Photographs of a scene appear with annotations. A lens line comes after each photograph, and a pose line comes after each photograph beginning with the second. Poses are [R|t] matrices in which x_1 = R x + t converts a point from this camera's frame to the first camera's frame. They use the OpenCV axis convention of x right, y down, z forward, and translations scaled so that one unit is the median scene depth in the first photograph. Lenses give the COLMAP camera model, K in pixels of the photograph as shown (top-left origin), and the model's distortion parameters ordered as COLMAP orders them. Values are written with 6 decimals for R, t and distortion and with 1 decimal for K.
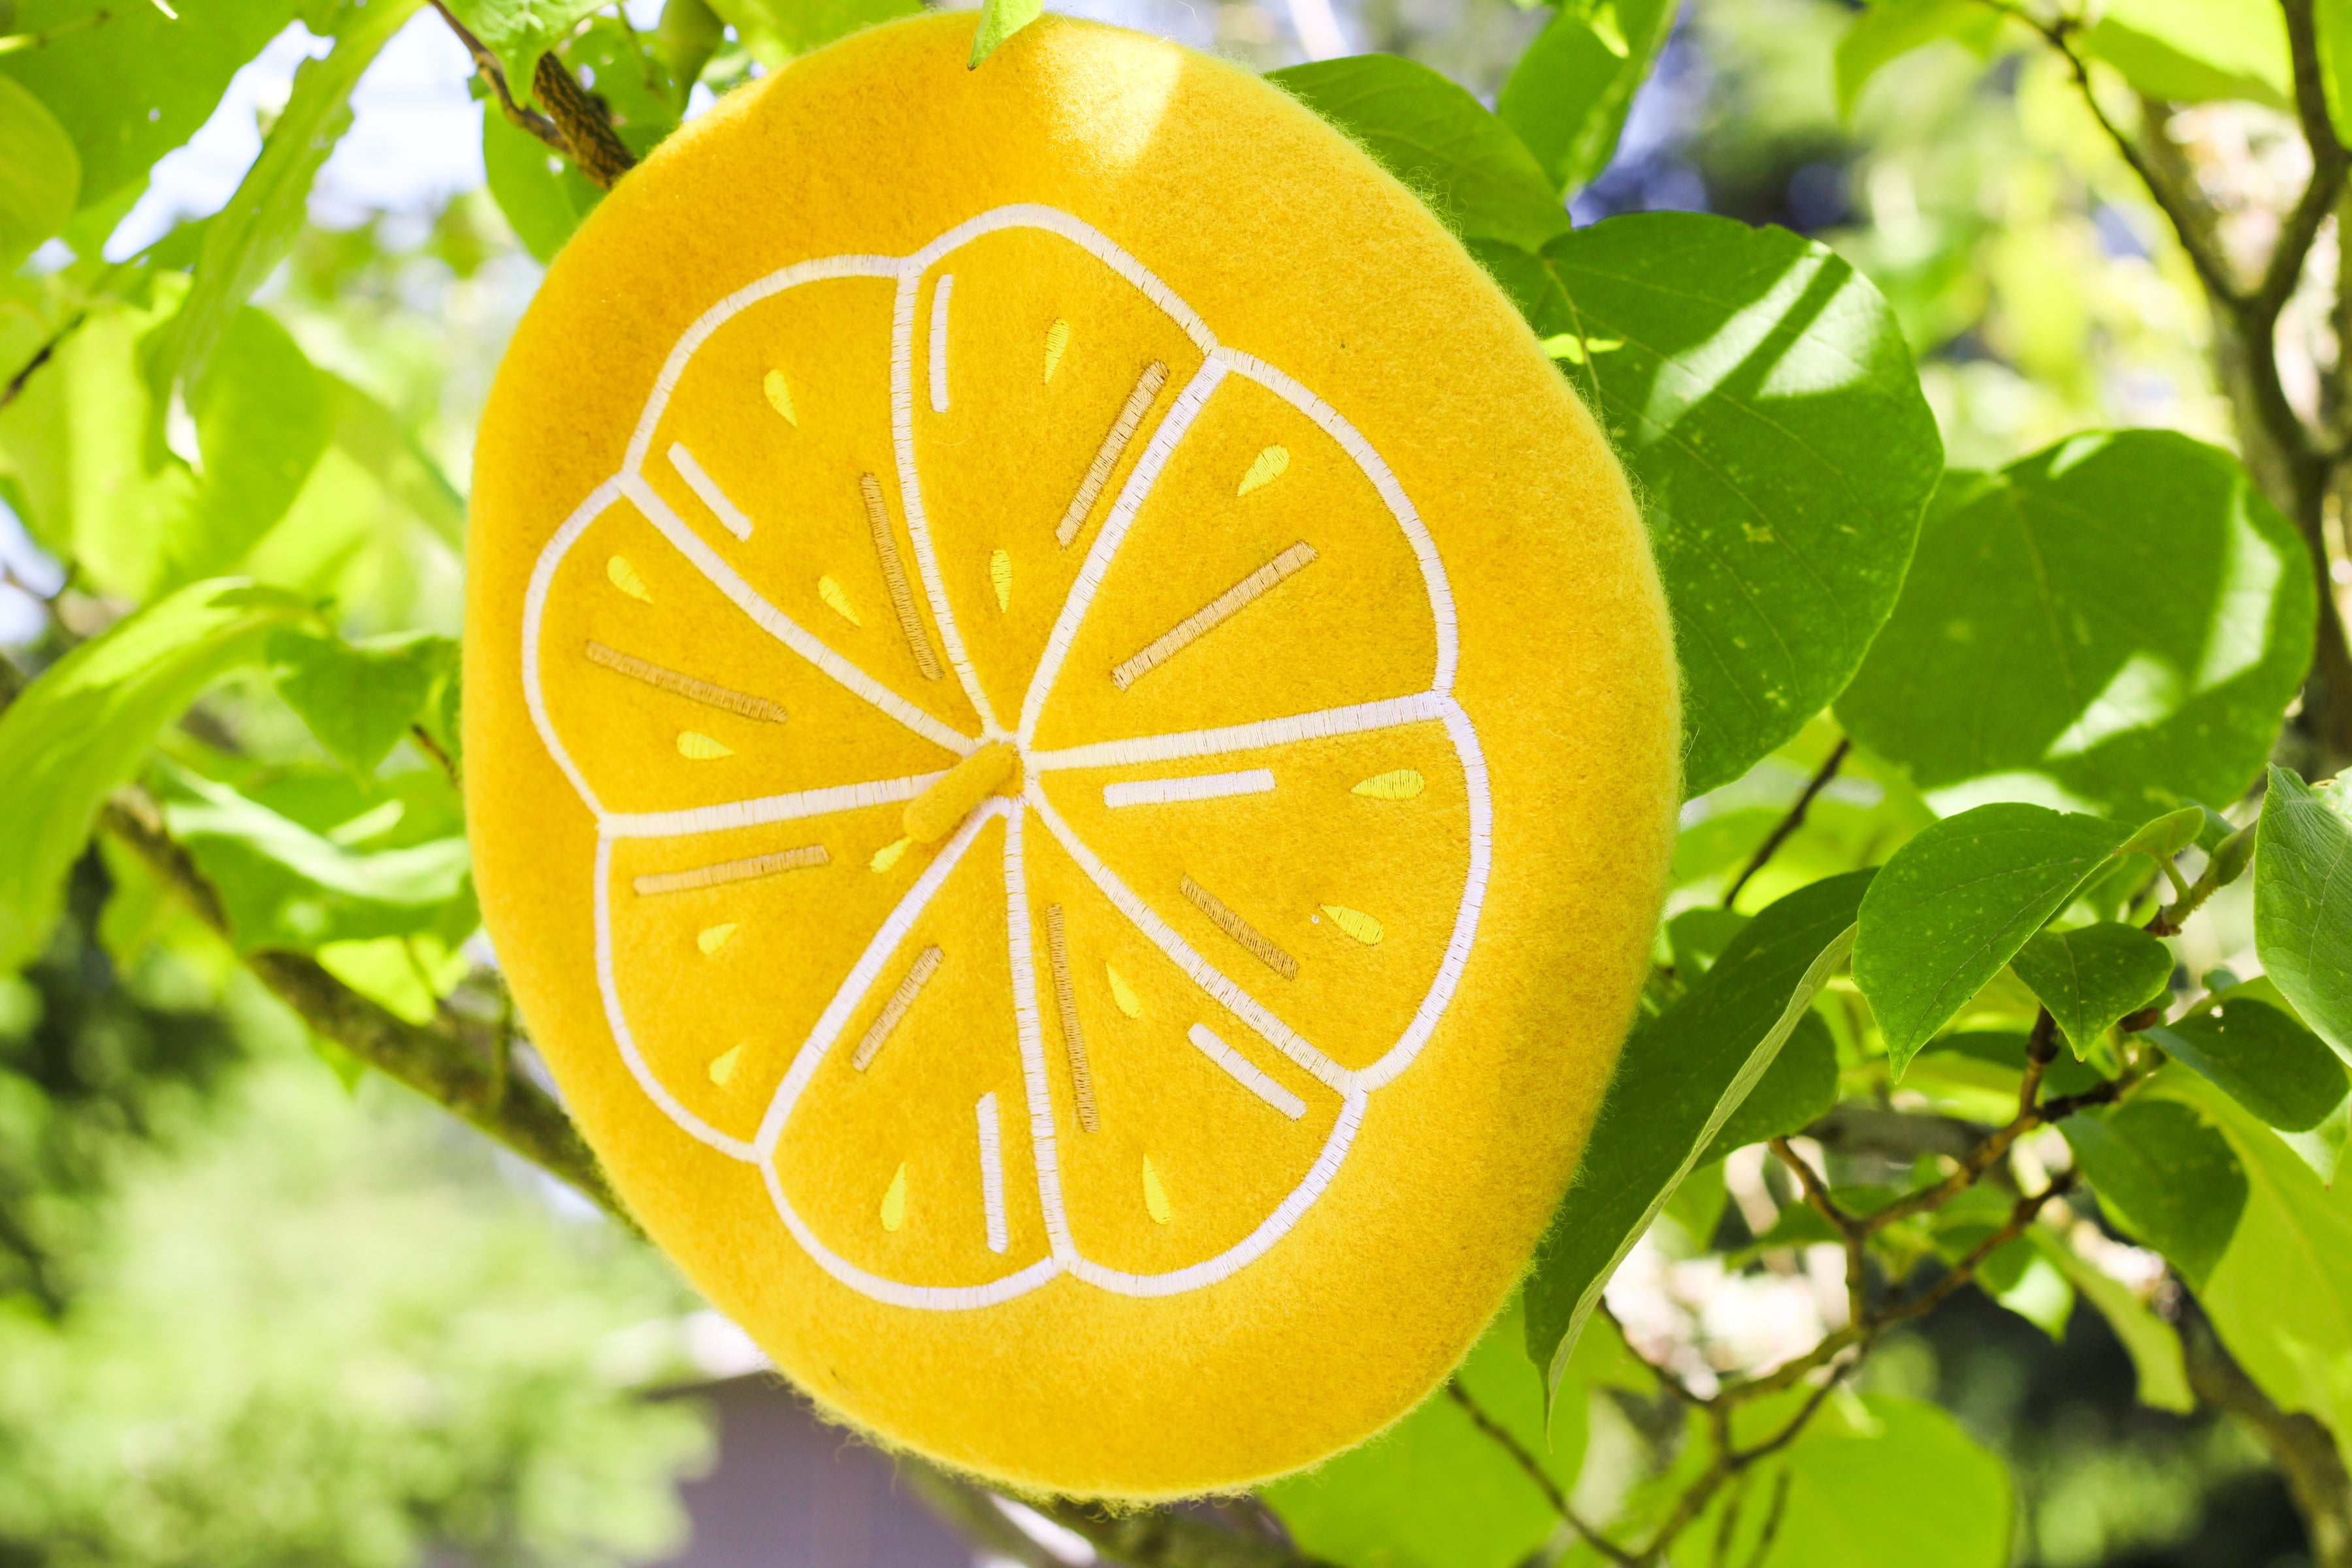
lens RADIAL K [[5956.4, 0, 1176.0], [0, 5956.4, 784.0], [0, 0, 1]] dist [-0.138963, 8.359225]
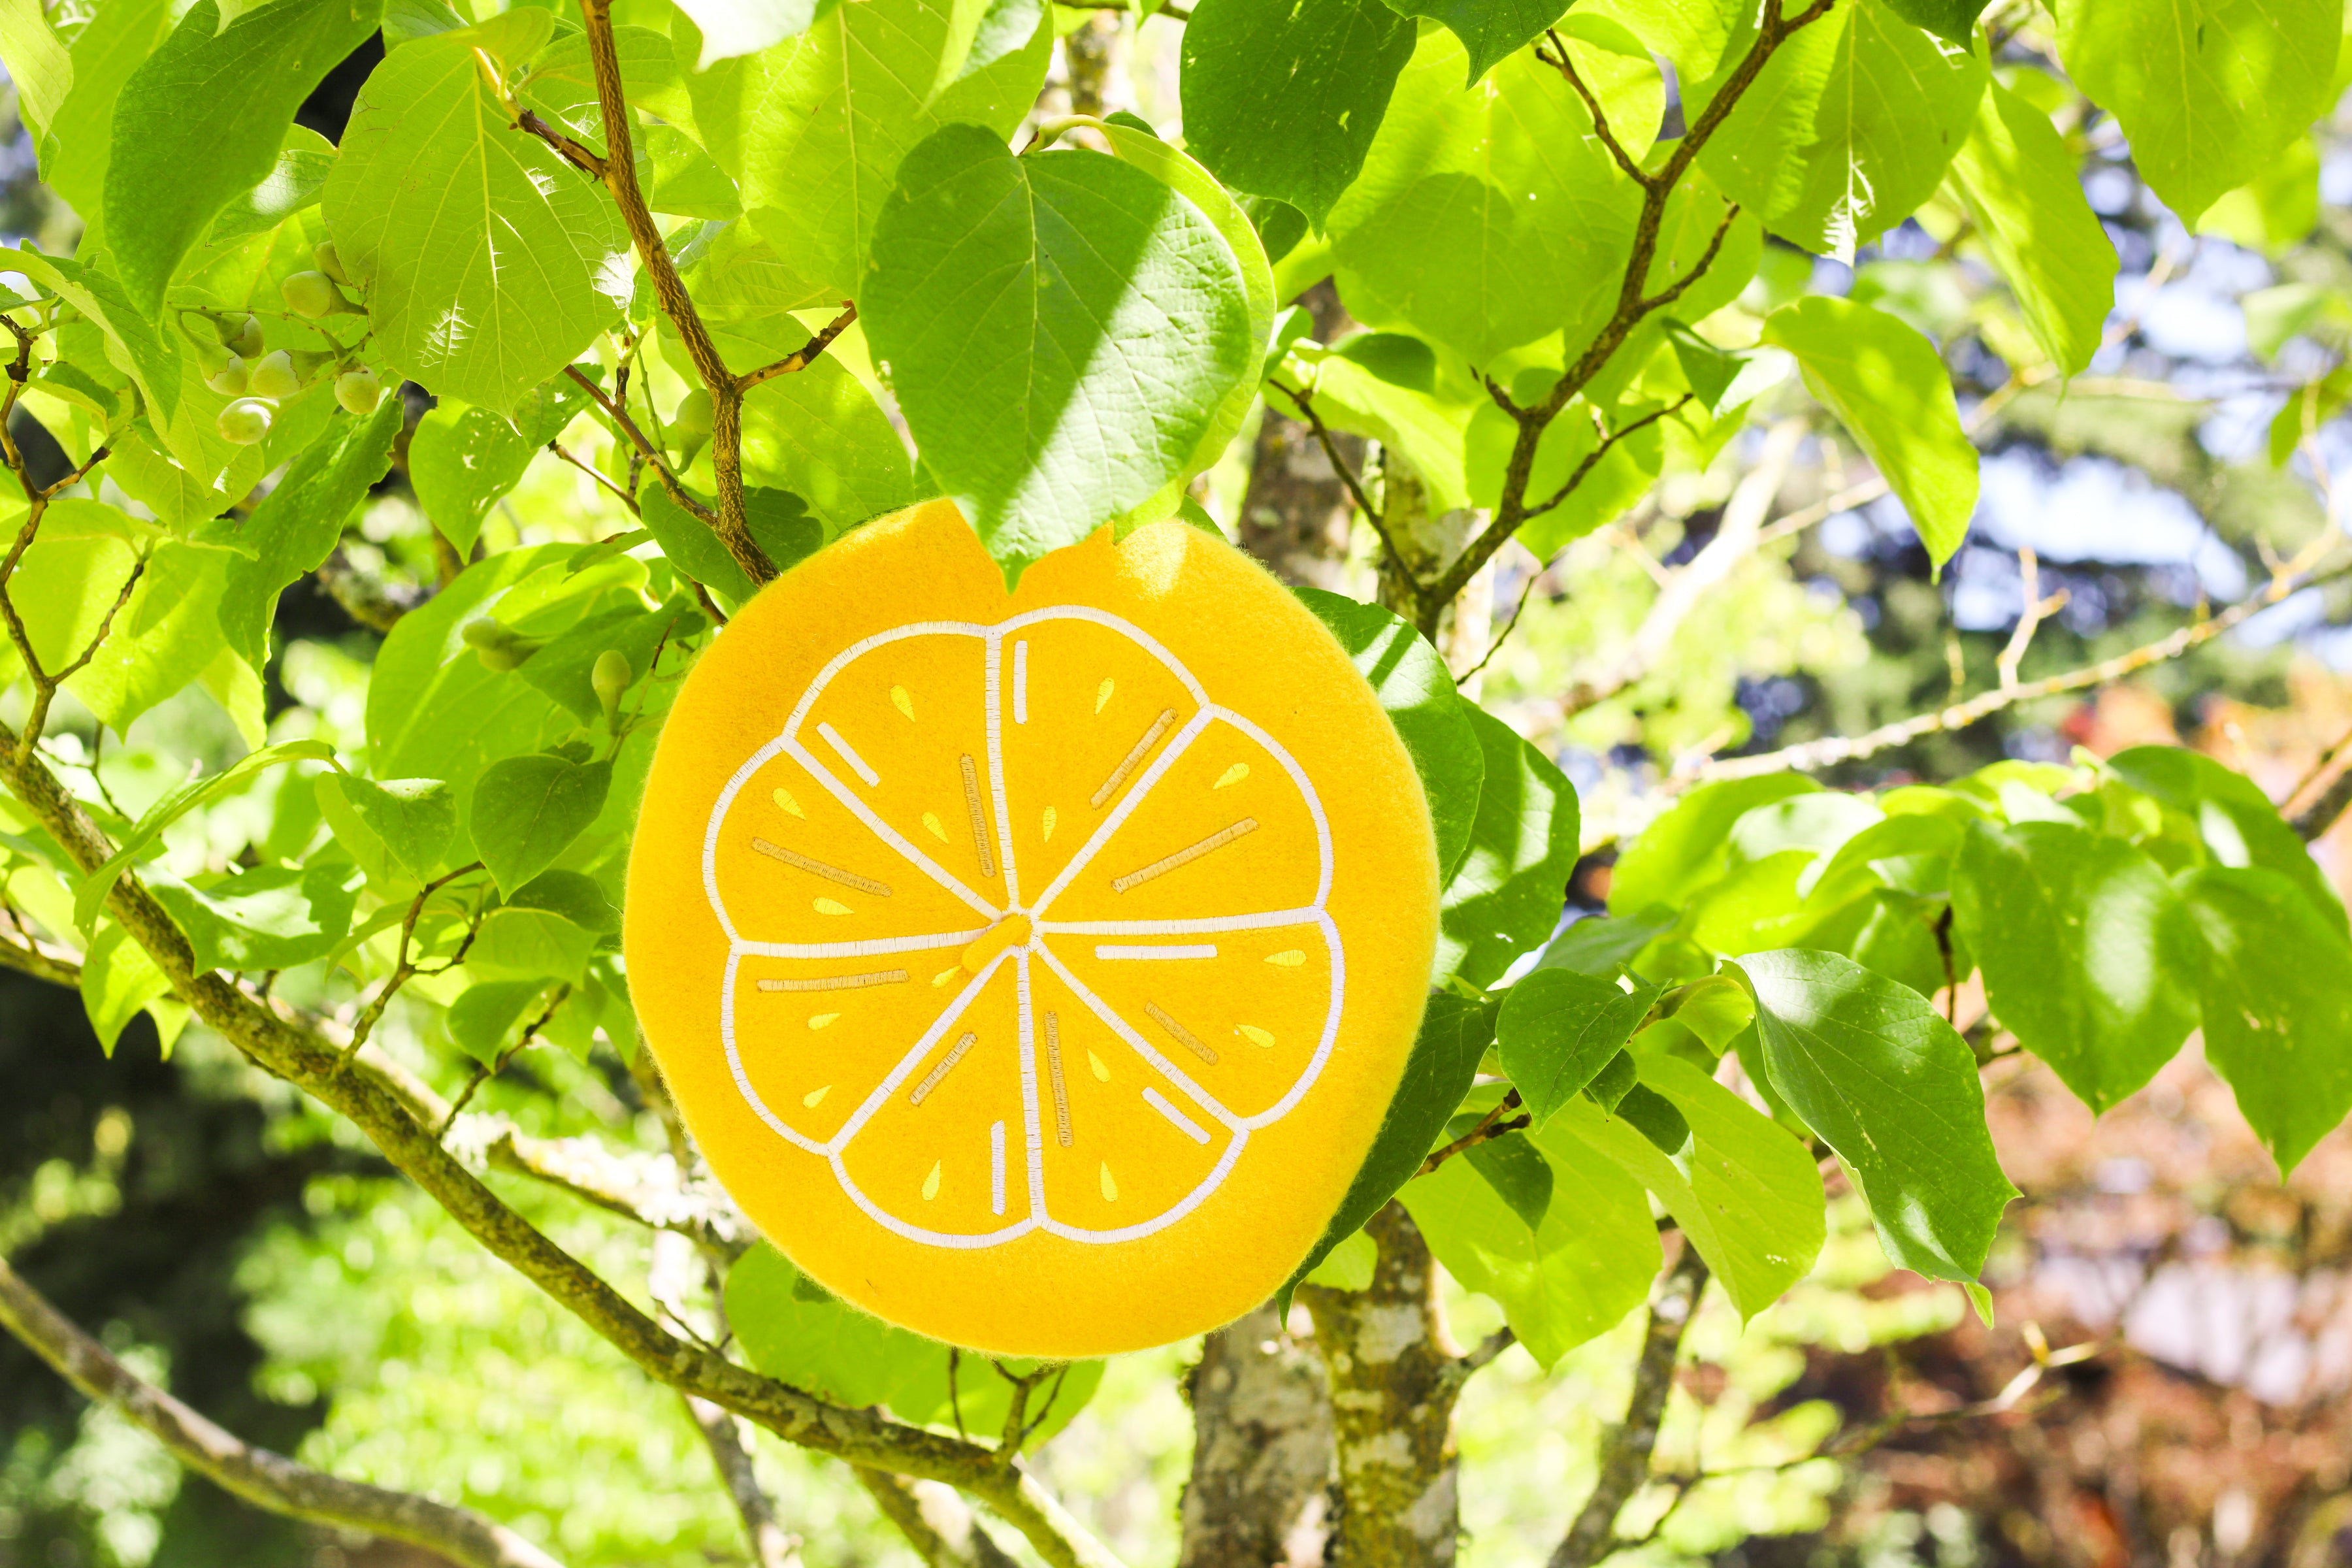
lens RADIAL K [[5956.4, 0, 1176.0], [0, 5956.4, 784.0], [0, 0, 1]] dist [-0.138963, 8.359225]
pose [[0.919388, 0.039523, 0.391361, -0.654270], [-0.056723, 0.997861, 0.032482, -0.101752], [-0.389241, -0.052063, 0.919664, -0.570295]]
